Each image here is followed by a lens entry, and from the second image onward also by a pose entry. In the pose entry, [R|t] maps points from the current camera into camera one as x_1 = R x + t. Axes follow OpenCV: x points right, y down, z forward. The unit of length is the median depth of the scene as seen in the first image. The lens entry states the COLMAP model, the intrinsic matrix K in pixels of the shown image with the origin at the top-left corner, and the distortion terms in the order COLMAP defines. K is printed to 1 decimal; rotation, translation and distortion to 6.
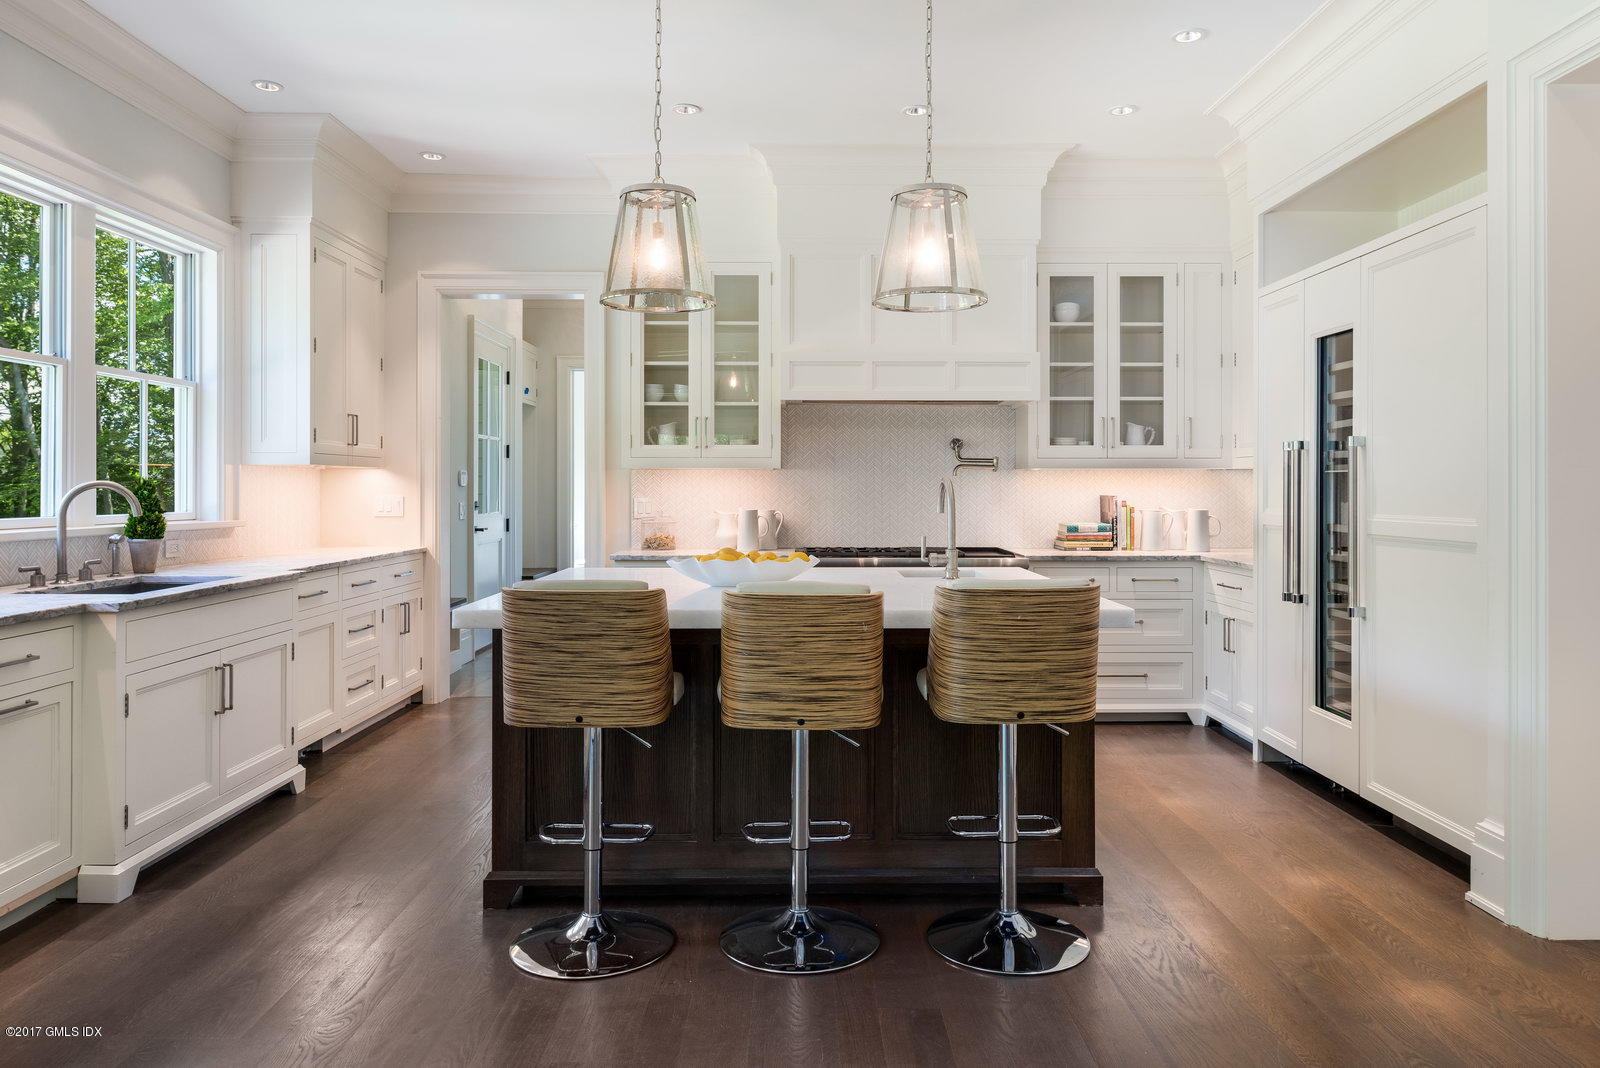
lens RADIAL K [[1105.2, 0, 823.9], [0, 1105.2, 479.3], [0, 0, 1]] dist [0.011941, -0.000084]
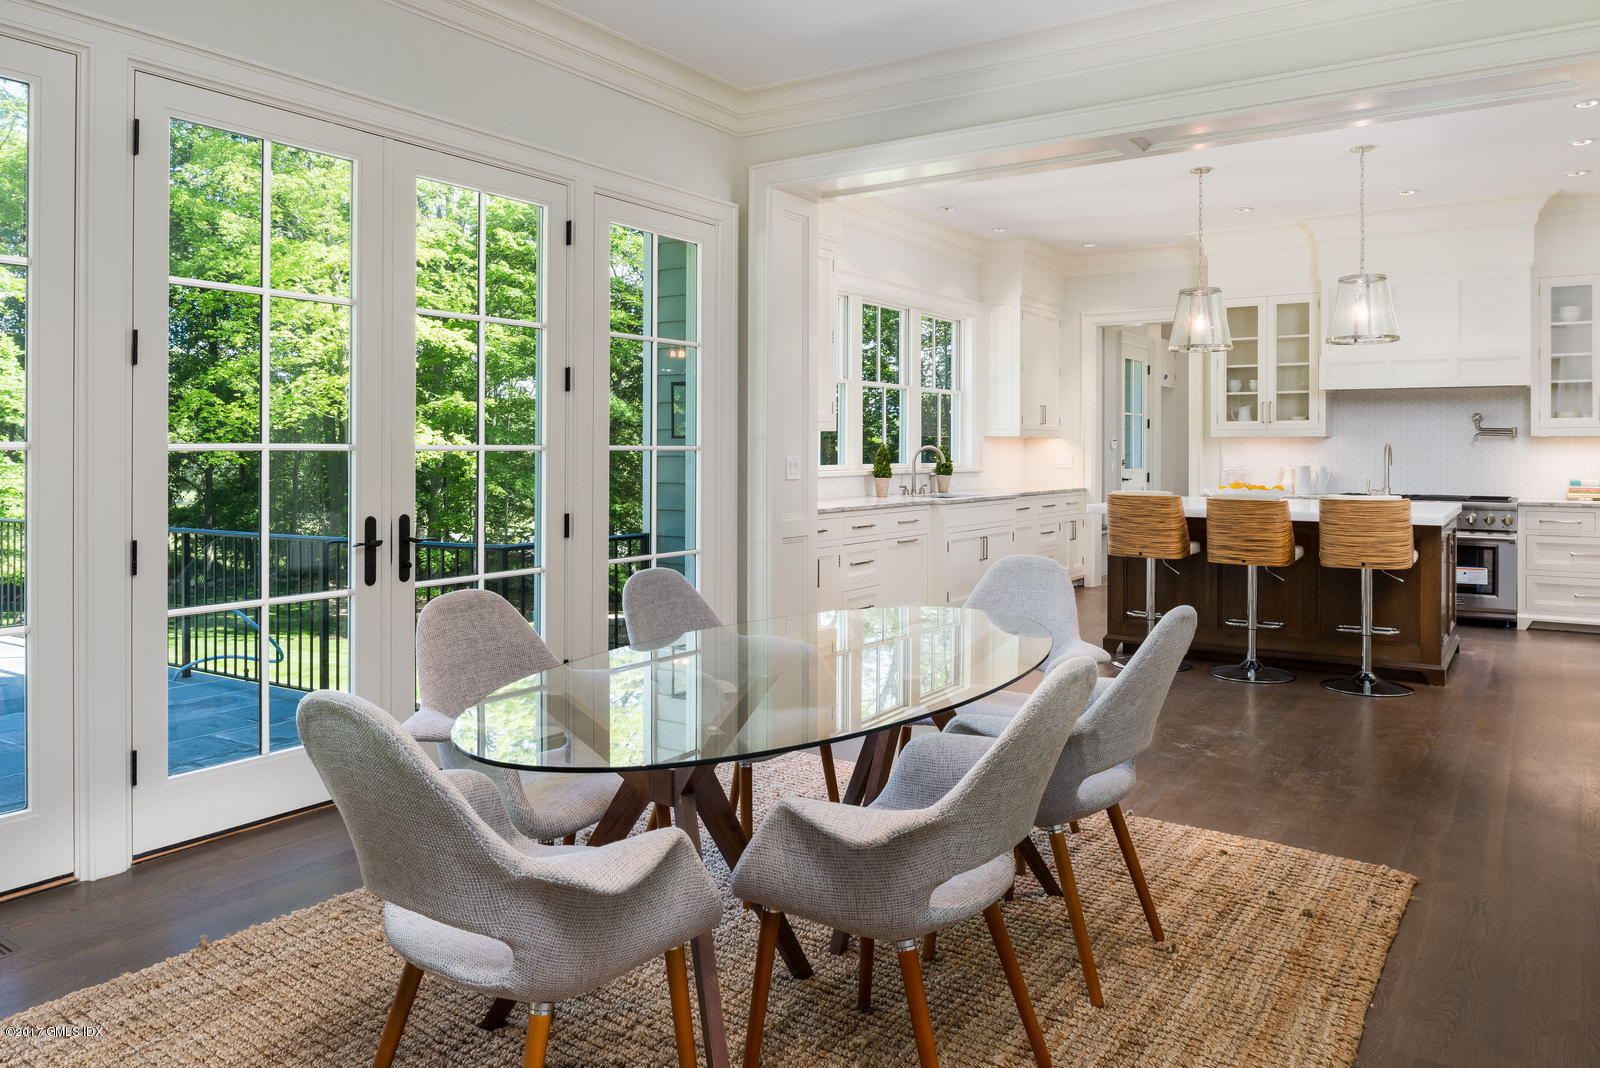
lens RADIAL K [[1105.2, 0, 812.8], [0, 1105.2, 449.0], [0, 0, 1]] dist [0.011941, -0.000084]
pose [[0.822032, 0.001632, -0.569438, 0.234659], [0.001689, 0.999985, 0.005304, -0.002620], [0.569438, -0.005322, 0.822017, -0.559754]]
